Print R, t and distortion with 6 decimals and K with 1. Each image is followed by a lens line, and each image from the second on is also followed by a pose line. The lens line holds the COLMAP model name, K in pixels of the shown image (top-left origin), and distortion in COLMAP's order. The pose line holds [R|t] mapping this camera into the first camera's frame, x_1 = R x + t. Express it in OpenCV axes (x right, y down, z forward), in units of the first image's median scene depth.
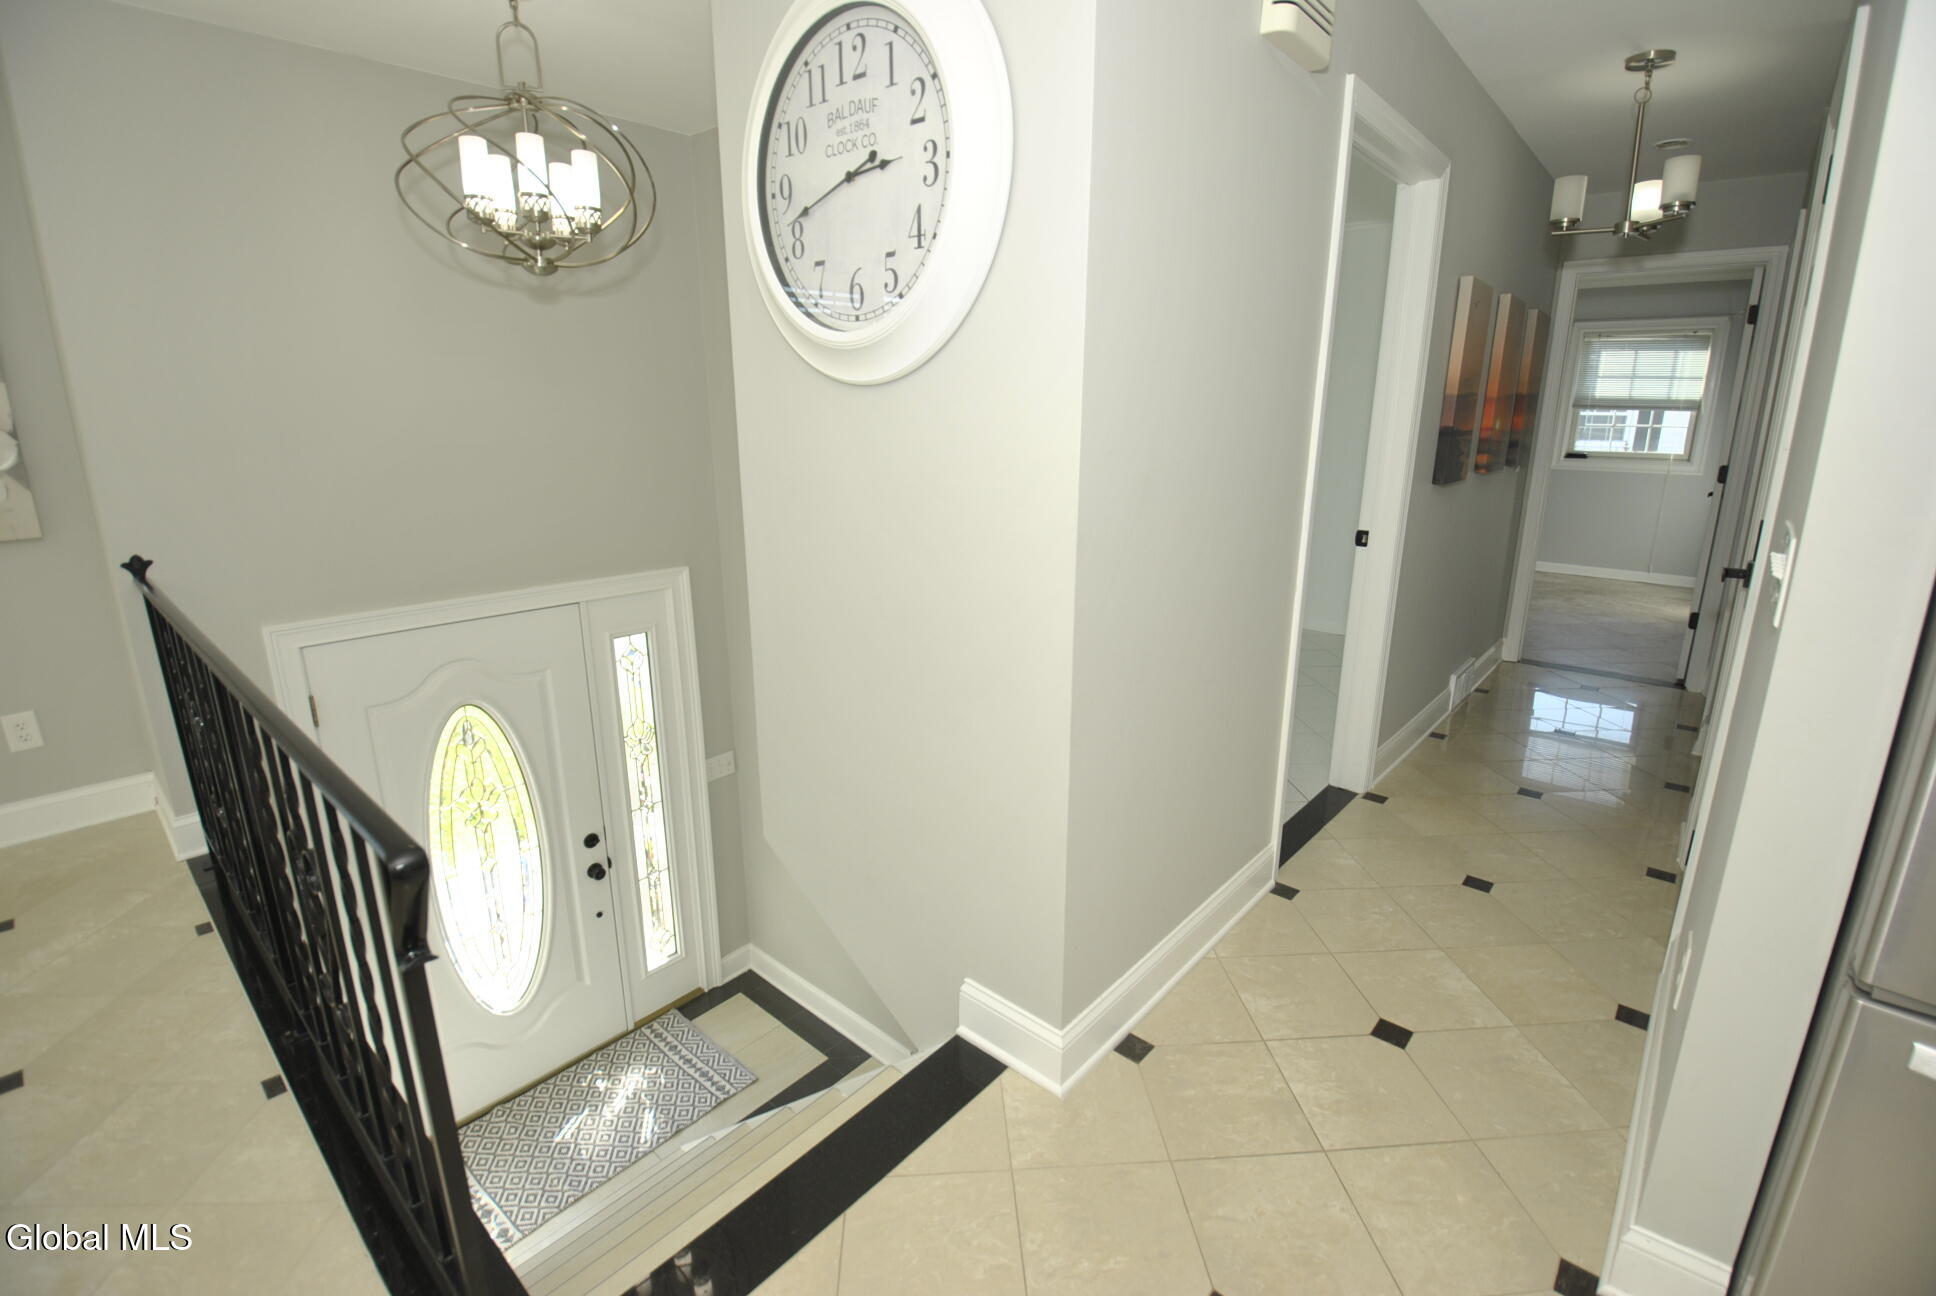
lens RADIAL K [[857.9, 0, 989.1], [0, 857.9, 638.2], [0, 0, 1]] dist [-0.002944, -0.012530]
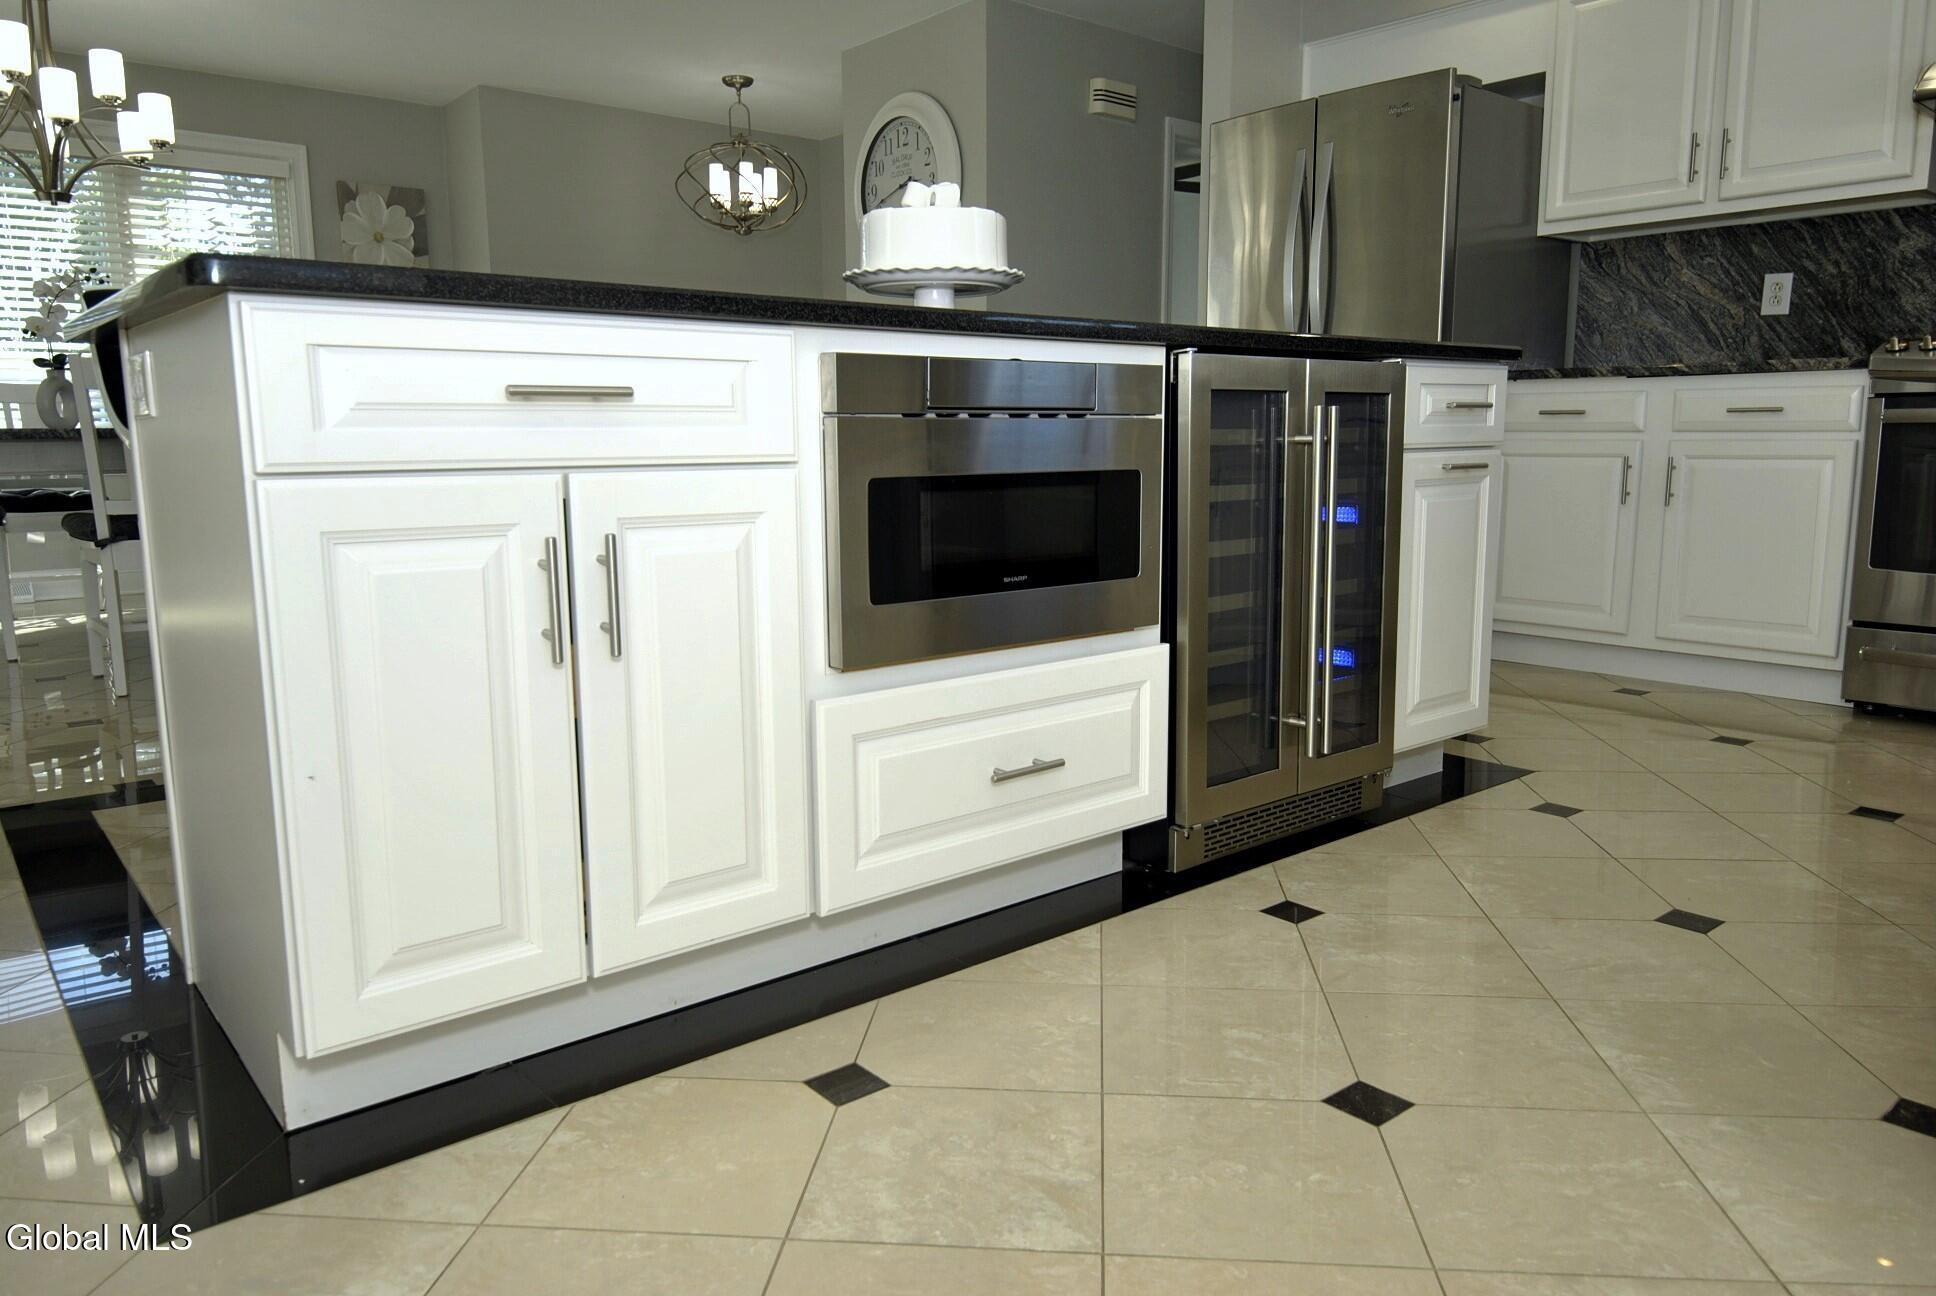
lens RADIAL K [[1316.3, 0, 981.3], [0, 1316.3, 648.5], [0, 0, 1]] dist [0.029665, -0.032087]
pose [[0.986821, 0.020507, -0.160510, 0.436567], [-0.035828, 0.995008, -0.093147, 0.685057], [0.157798, 0.097670, 0.982629, -1.570668]]
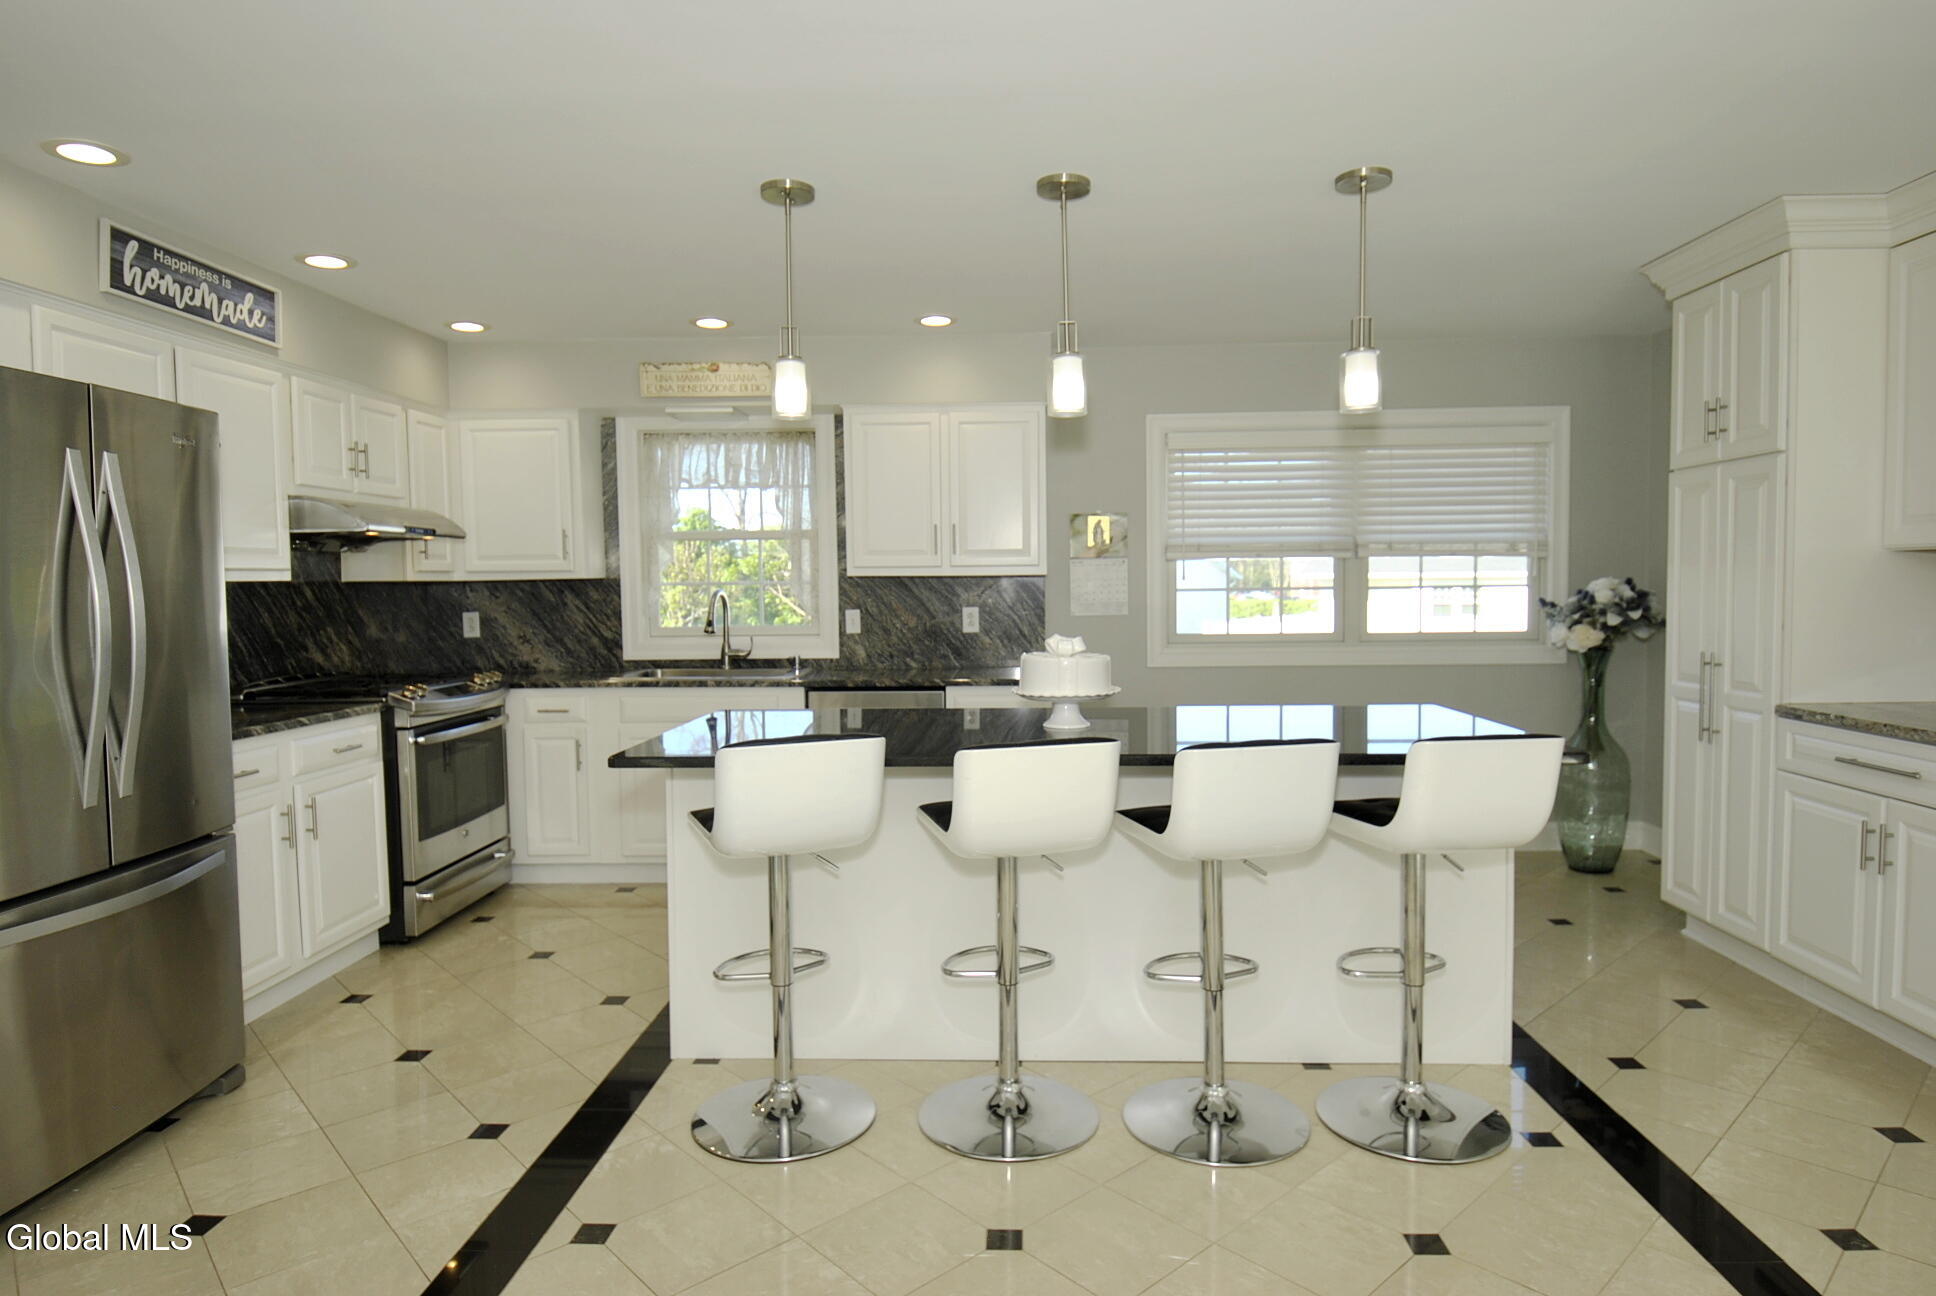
lens RADIAL K [[1130.4, 0, 978.5], [0, 1130.4, 638.7], [0, 0, 1]] dist [0.007578, -0.010748]
pose [[-0.625051, -0.033208, 0.779877, -0.775520], [0.207680, 0.956010, 0.207158, -0.057203], [-0.752449, 0.291449, -0.590658, 0.254783]]
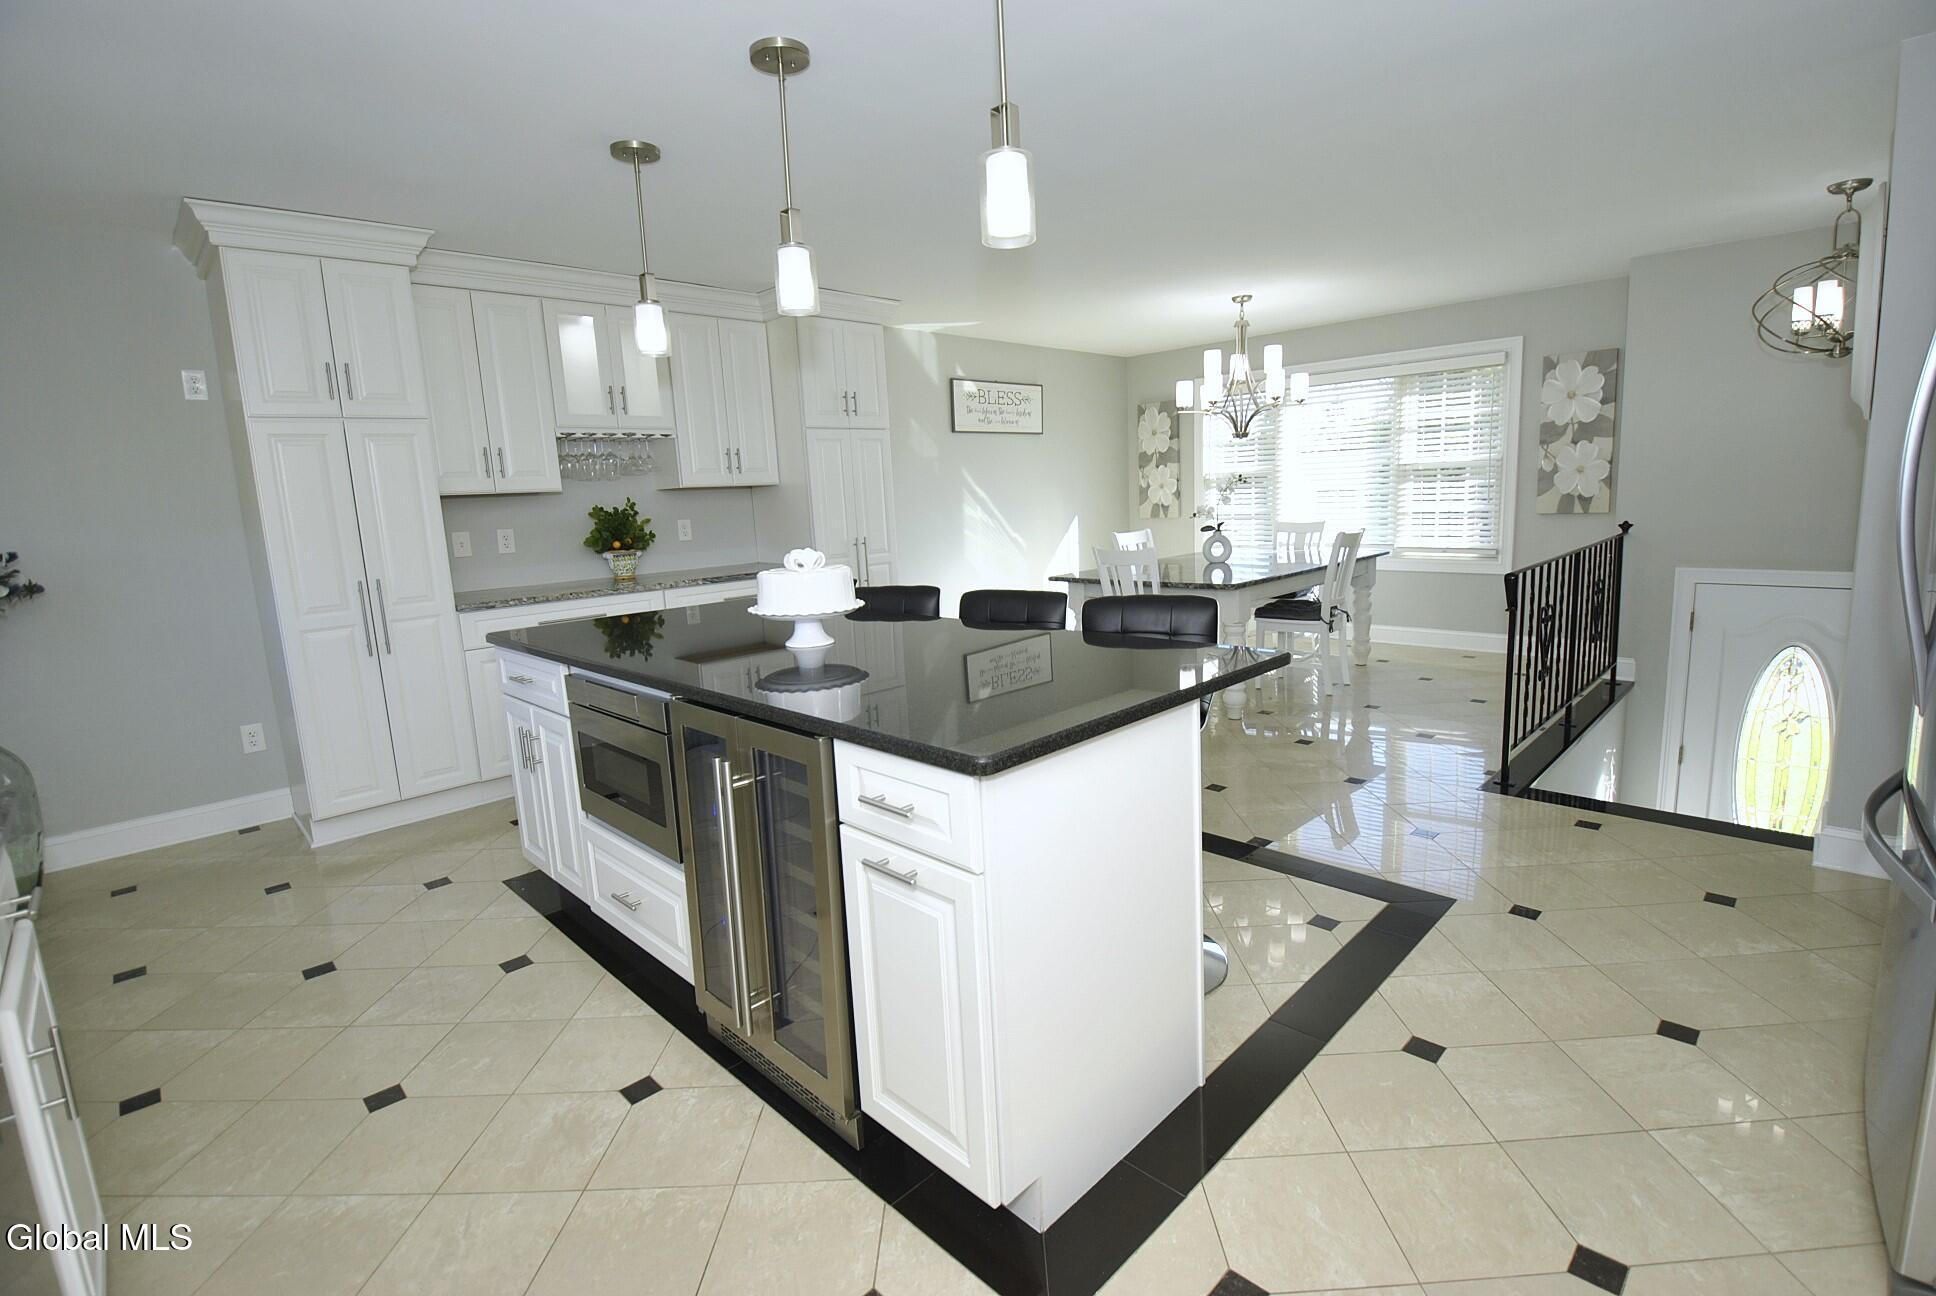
lens RADIAL K [[857.9, 0, 976.3], [0, 857.9, 643.2], [0, 0, 1]] dist [-0.002944, -0.012530]
pose [[-0.077149, 0.175052, -0.981532, 1.212997], [-0.206949, 0.960213, 0.187516, 0.128850], [0.975305, 0.217594, -0.037853, -0.393839]]
